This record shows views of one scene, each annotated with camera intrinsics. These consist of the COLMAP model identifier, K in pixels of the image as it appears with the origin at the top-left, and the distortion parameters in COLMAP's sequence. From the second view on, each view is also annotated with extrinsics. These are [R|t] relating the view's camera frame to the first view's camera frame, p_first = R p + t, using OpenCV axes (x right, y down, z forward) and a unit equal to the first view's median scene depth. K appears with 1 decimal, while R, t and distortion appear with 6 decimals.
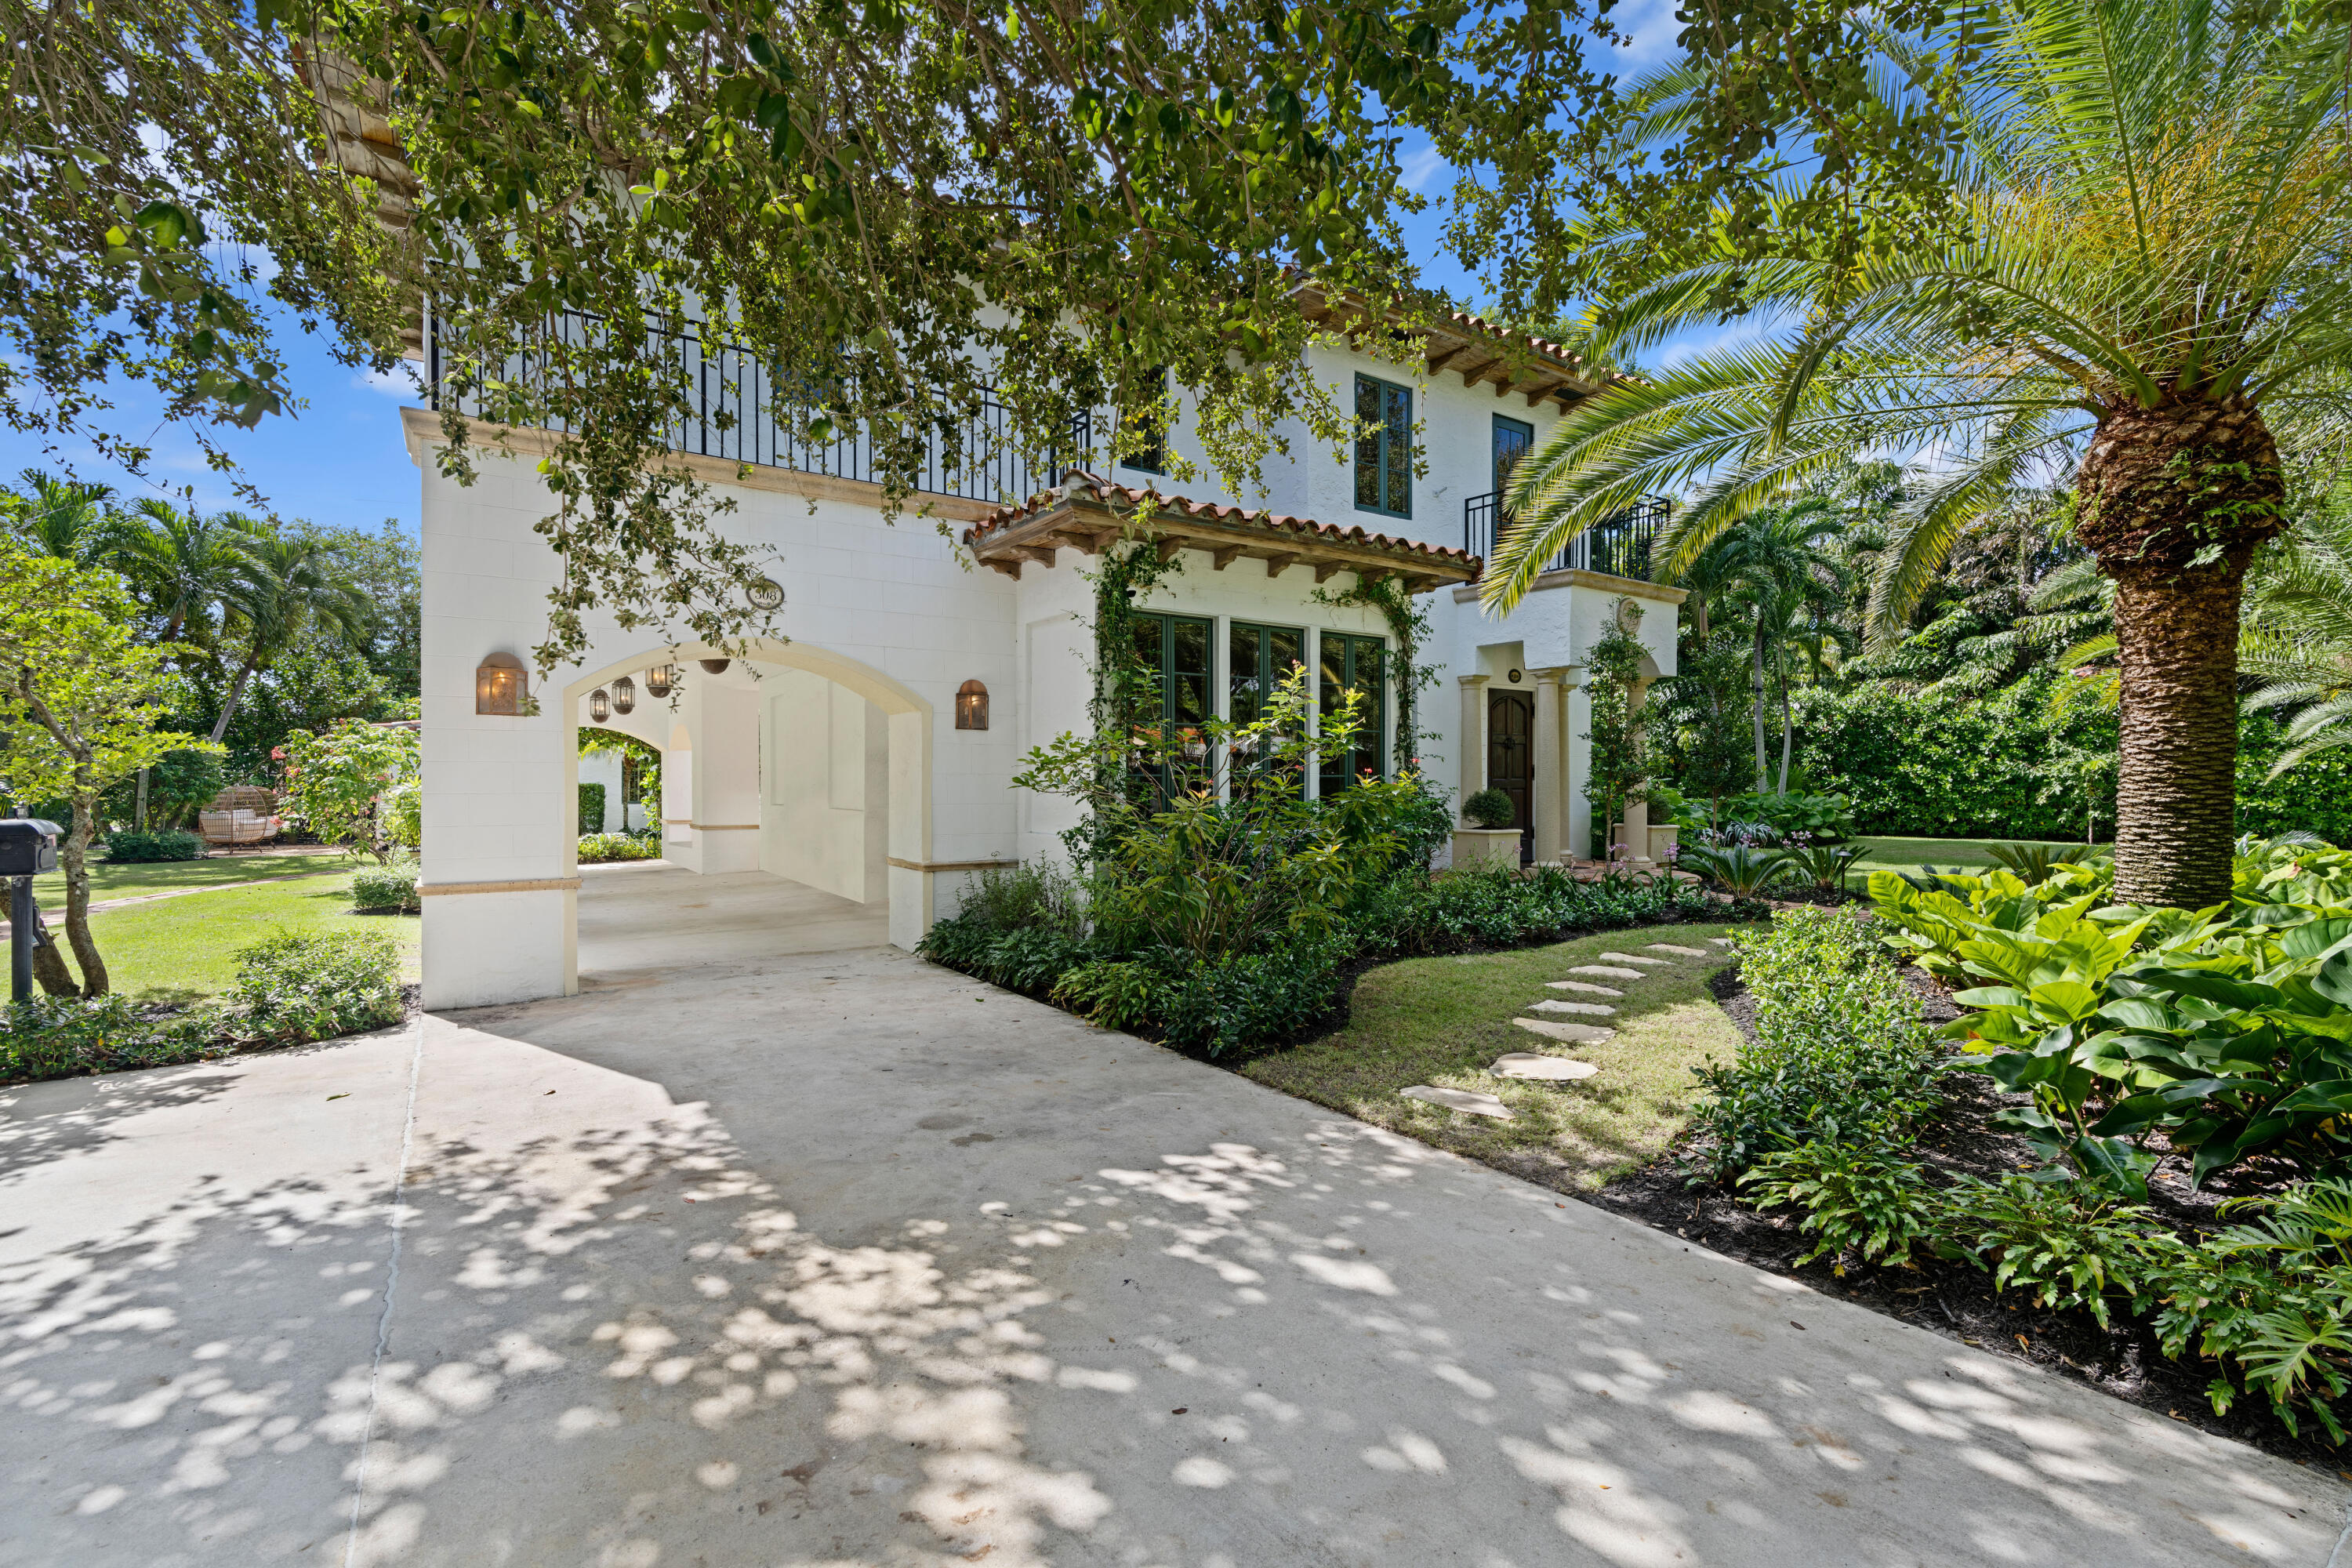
lens RADIAL K [[1048.3, 0, 1169.9], [0, 1048.3, 784.6], [0, 0, 1]] dist [-0.004631, -0.000648]
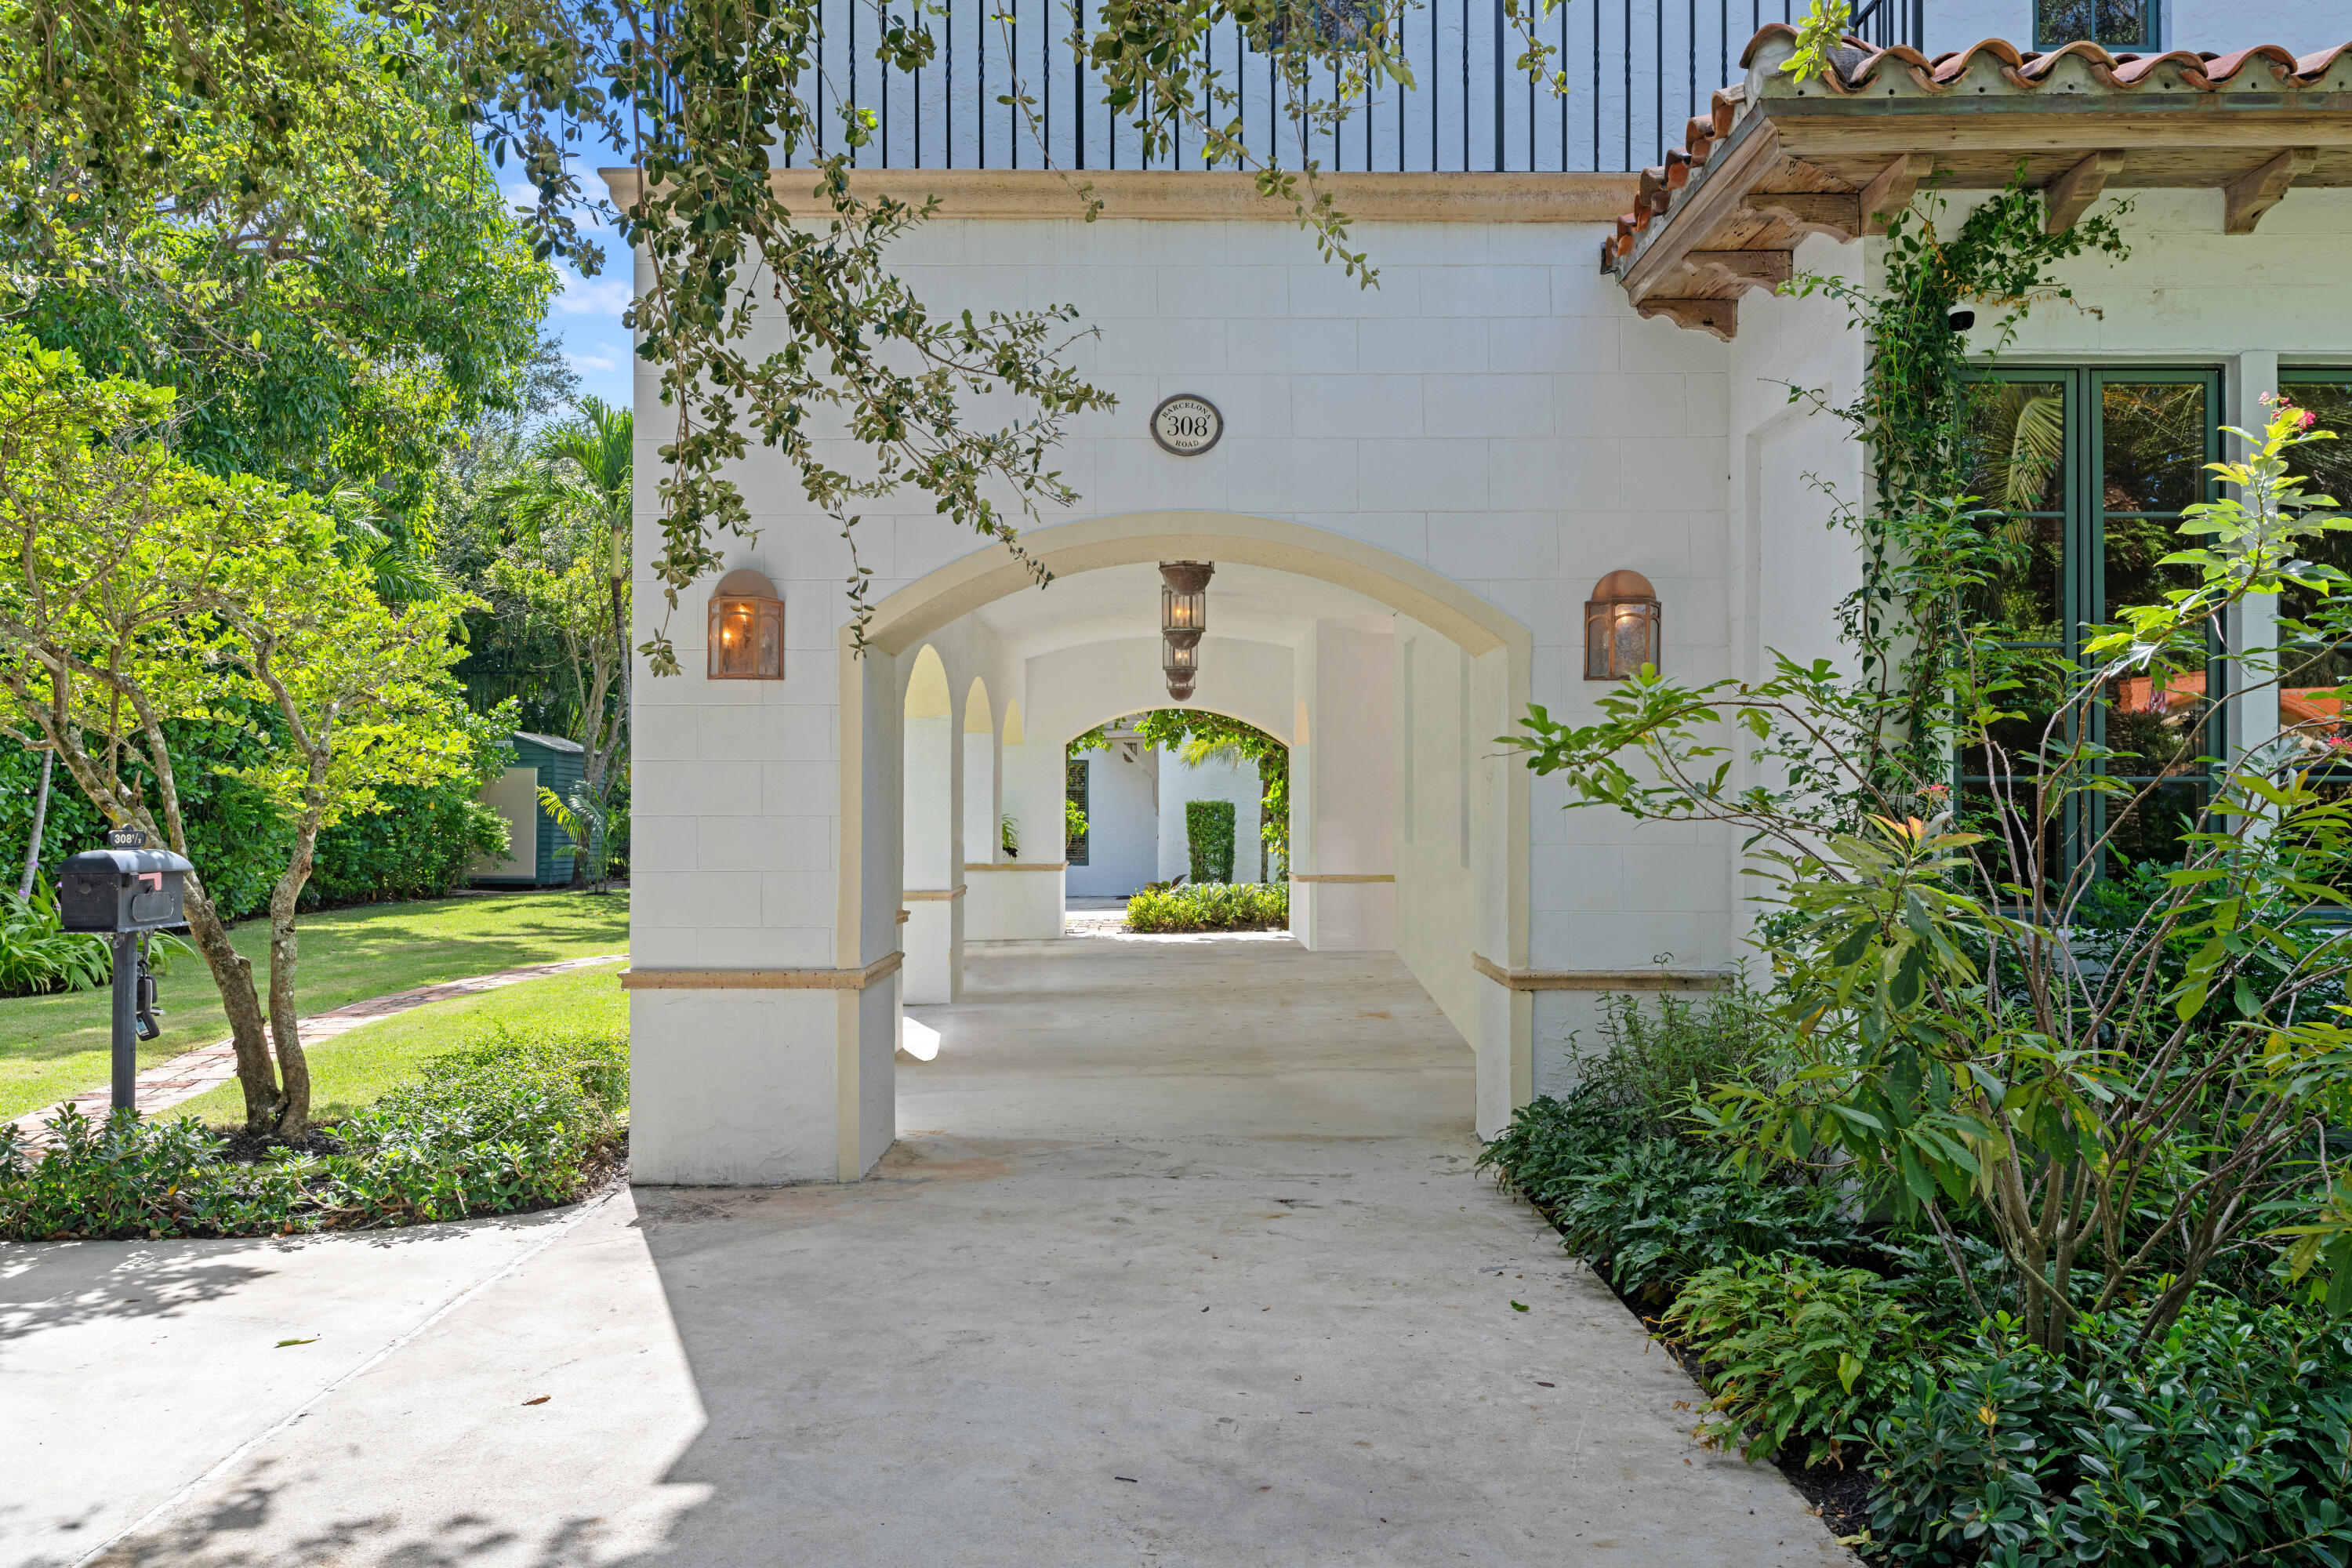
lens RADIAL K [[1835.3, 0, 1174.4], [0, 1835.3, 794.2], [0, 0, 1]] dist [-0.002503, 0.002130]
pose [[0.830322, -0.002537, -0.557278, 0.095001], [-0.000422, 0.999986, -0.005181, 0.000769], [0.557283, 0.004537, 0.830310, 0.239340]]
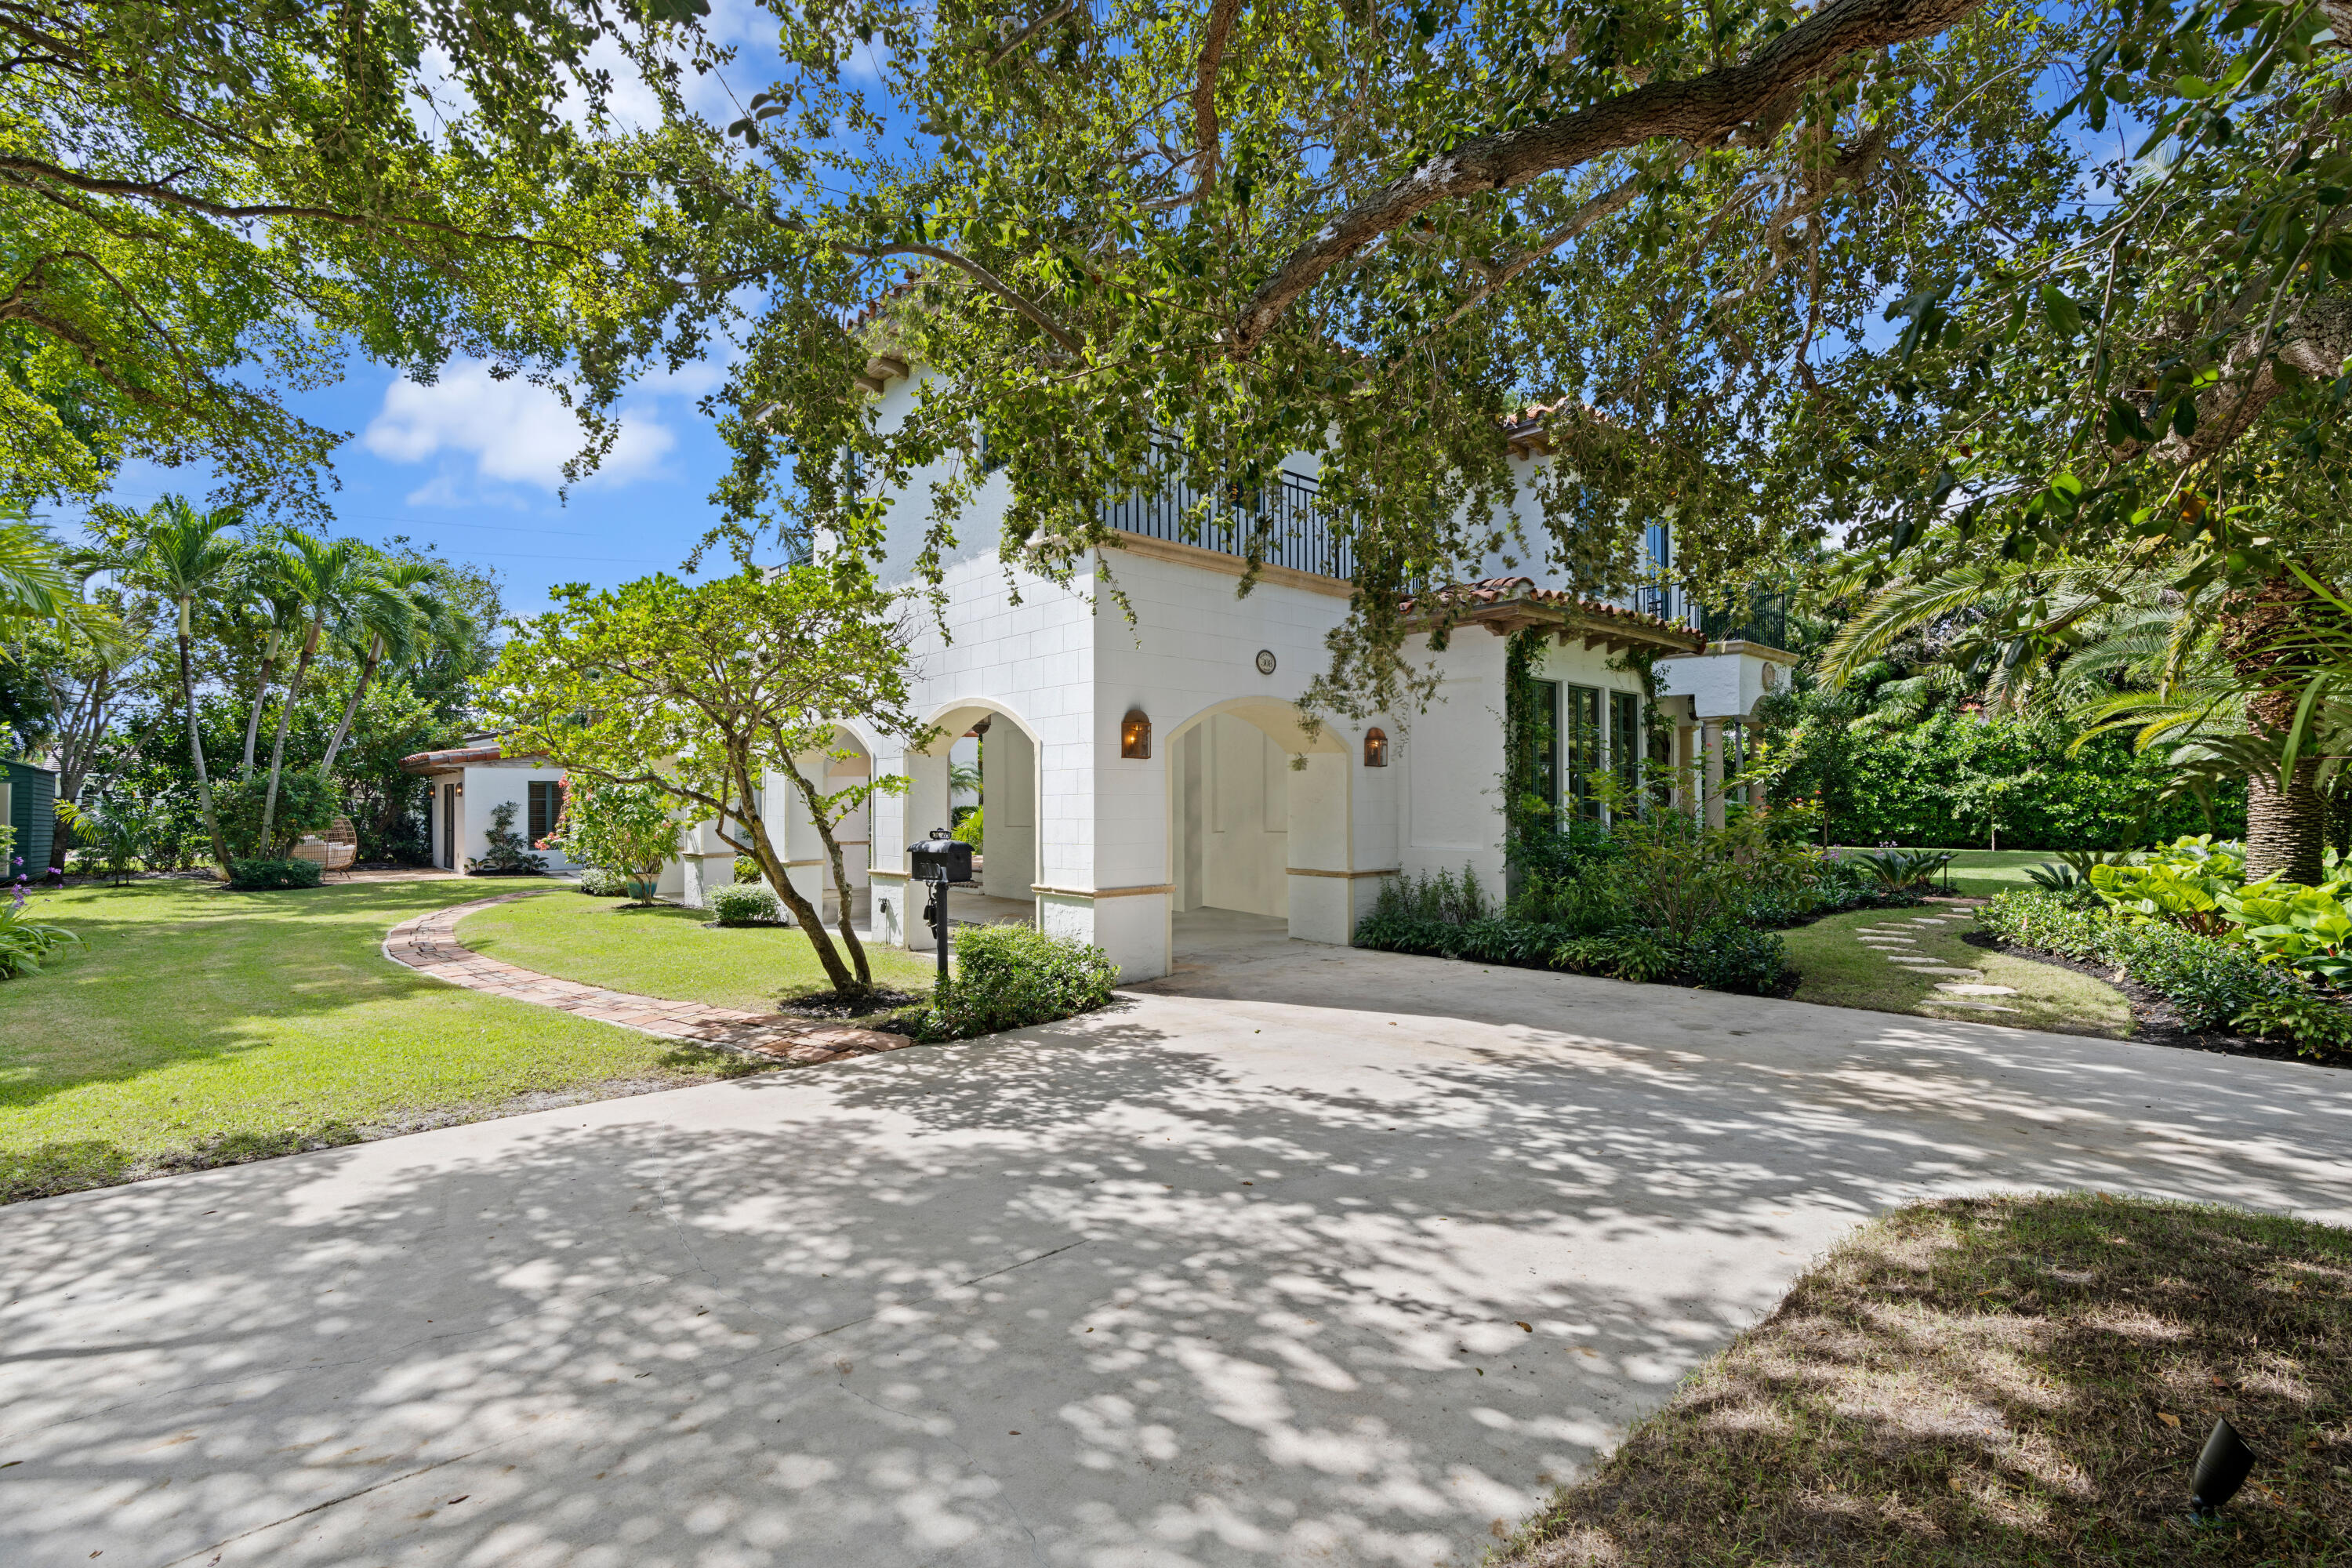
lens RADIAL K [[1048.3, 0, 1169.9], [0, 1048.3, 784.6], [0, 0, 1]] dist [-0.004631, -0.000648]
pose [[0.991089, -0.001990, 0.133189, -0.619661], [0.004362, 0.999837, -0.017518, -0.009834], [-0.133132, 0.017943, 0.990936, -0.238351]]
